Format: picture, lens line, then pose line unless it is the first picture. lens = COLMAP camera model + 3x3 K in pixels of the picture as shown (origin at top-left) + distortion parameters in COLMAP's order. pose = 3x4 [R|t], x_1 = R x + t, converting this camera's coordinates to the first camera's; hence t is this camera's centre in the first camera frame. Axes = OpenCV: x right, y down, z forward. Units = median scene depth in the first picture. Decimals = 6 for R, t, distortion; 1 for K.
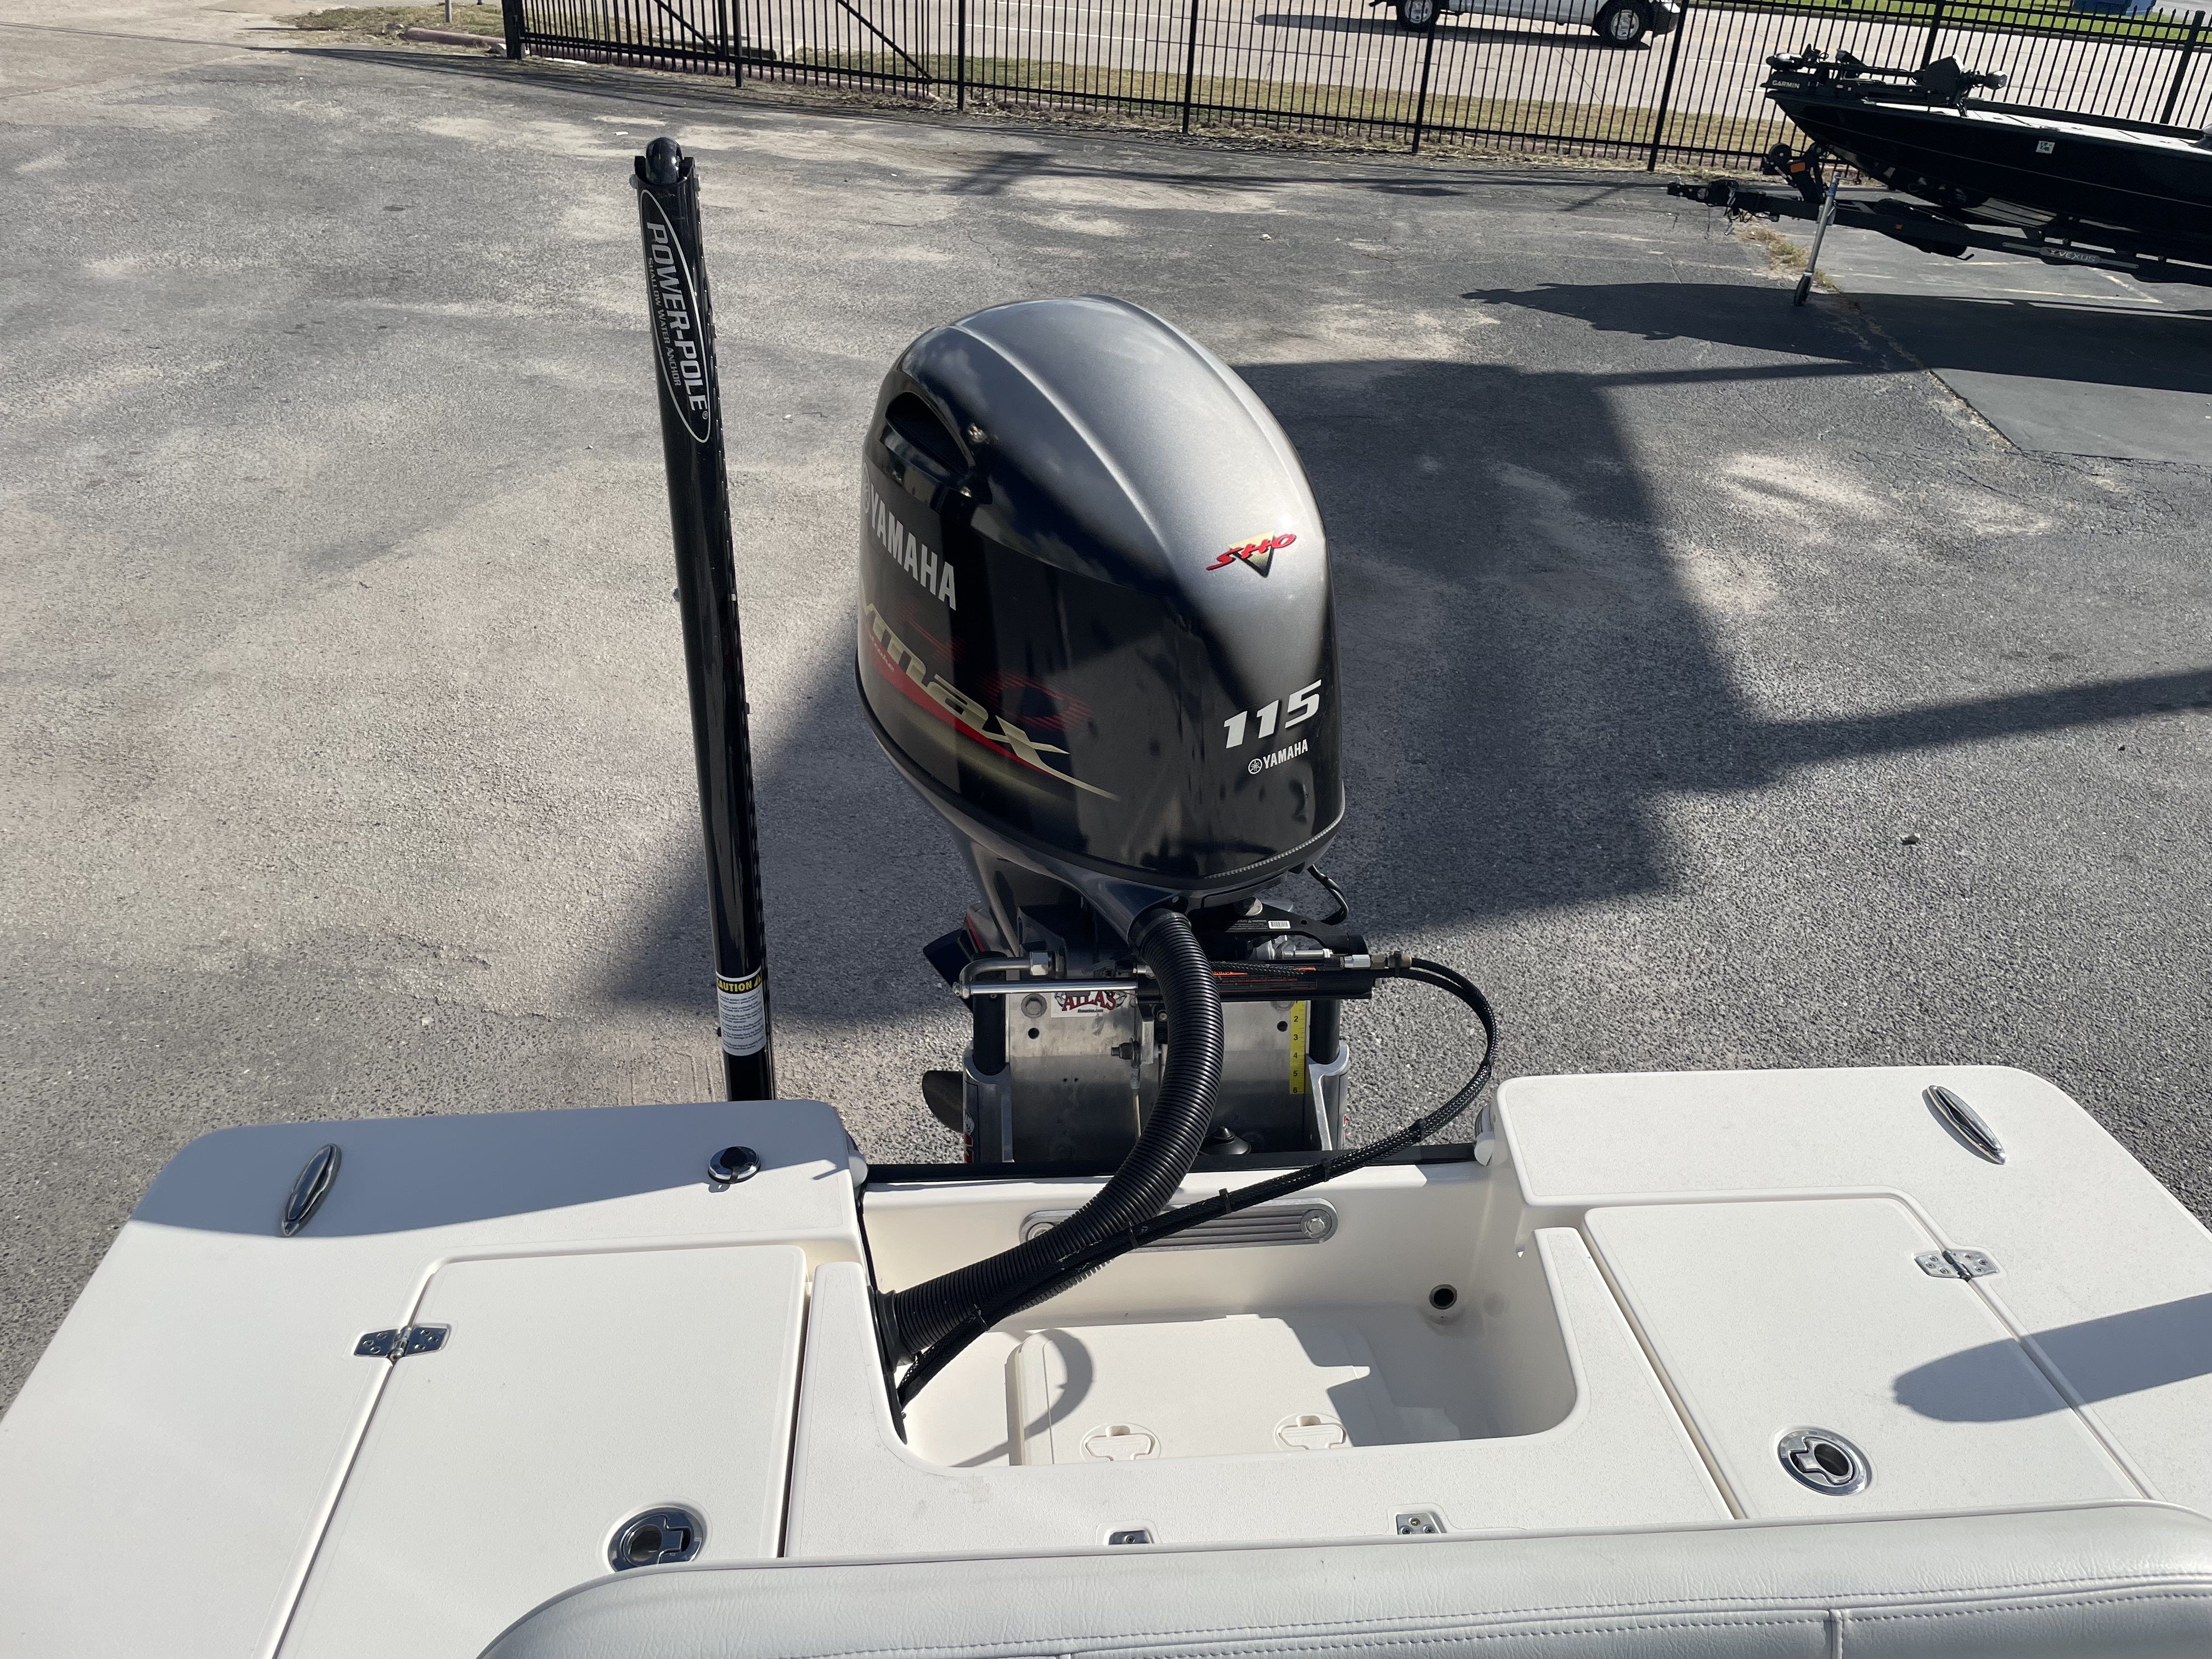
lens RADIAL K [[1699.5, 0, 1107.5], [0, 1699.5, 830.8], [0, 0, 1]] dist [-0.007911, -0.004133]
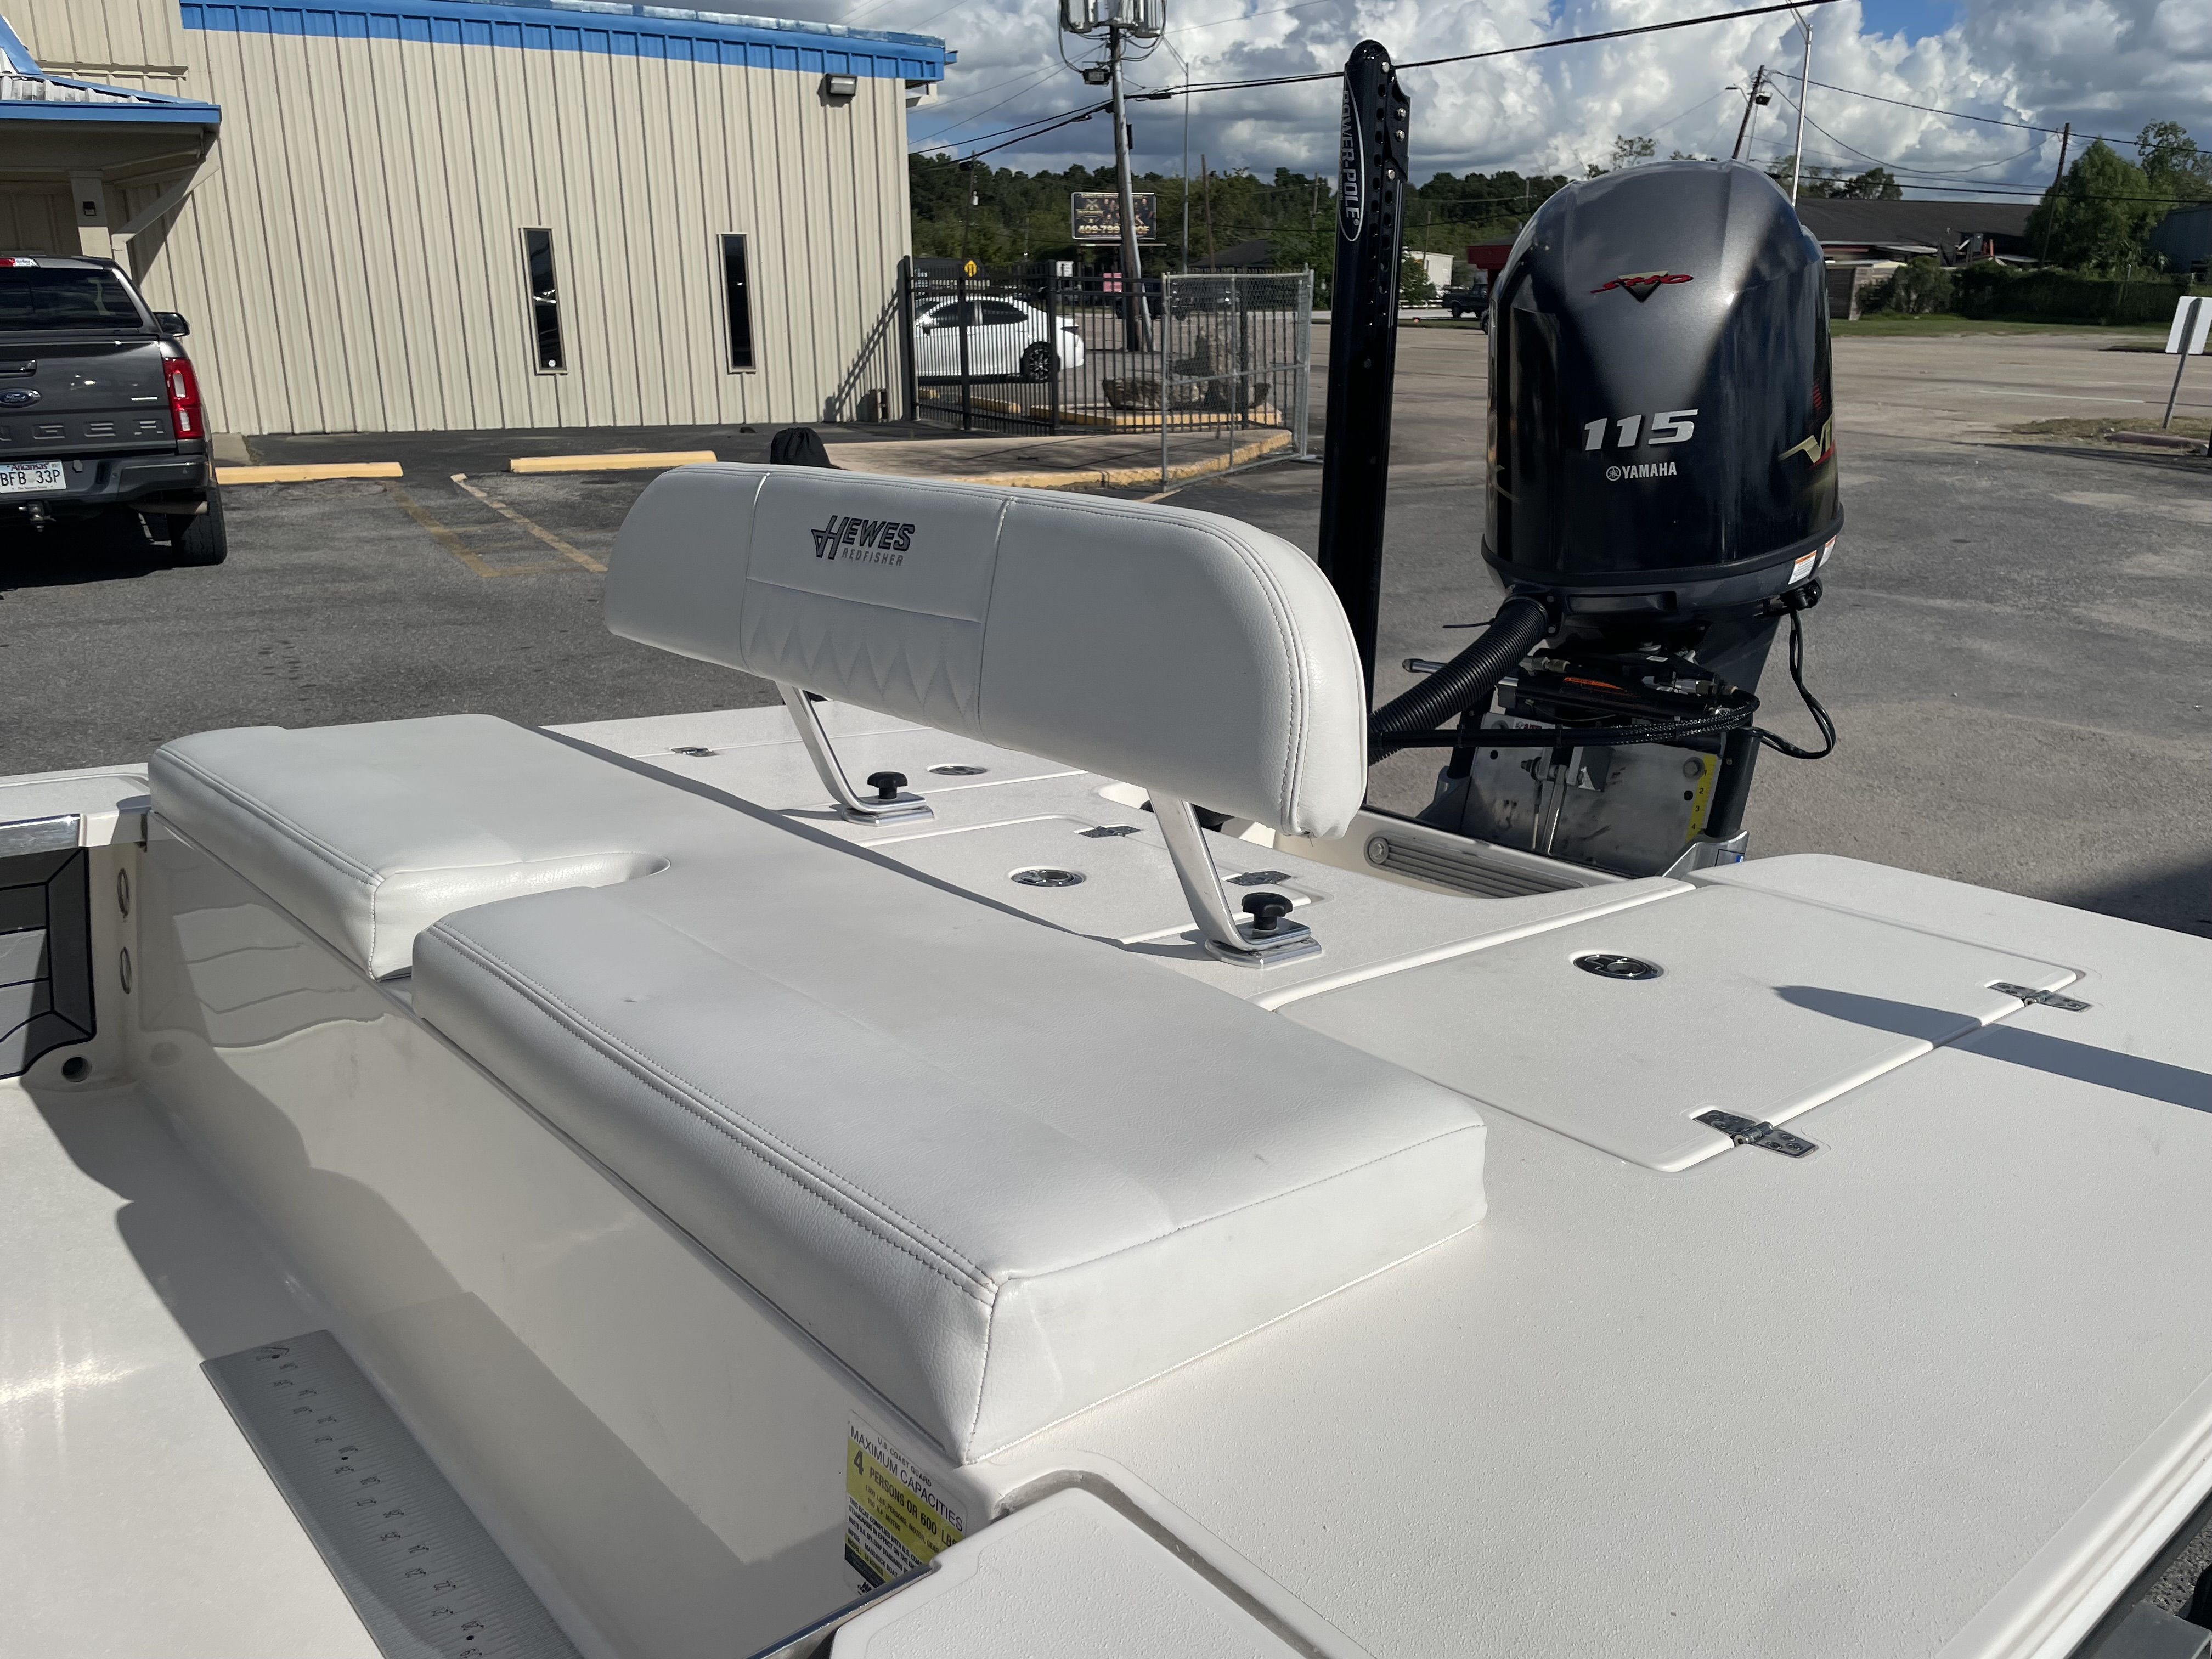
lens RADIAL K [[1666.7, 0, 1109.0], [0, 1666.7, 830.7], [0, 0, 1]] dist [-0.008445, -0.005983]
pose [[0.580231, 0.184793, -0.793211, 0.824001], [-0.369310, 0.927735, -0.054016, 0.372144], [0.725908, 0.324282, 0.606546, 0.145279]]
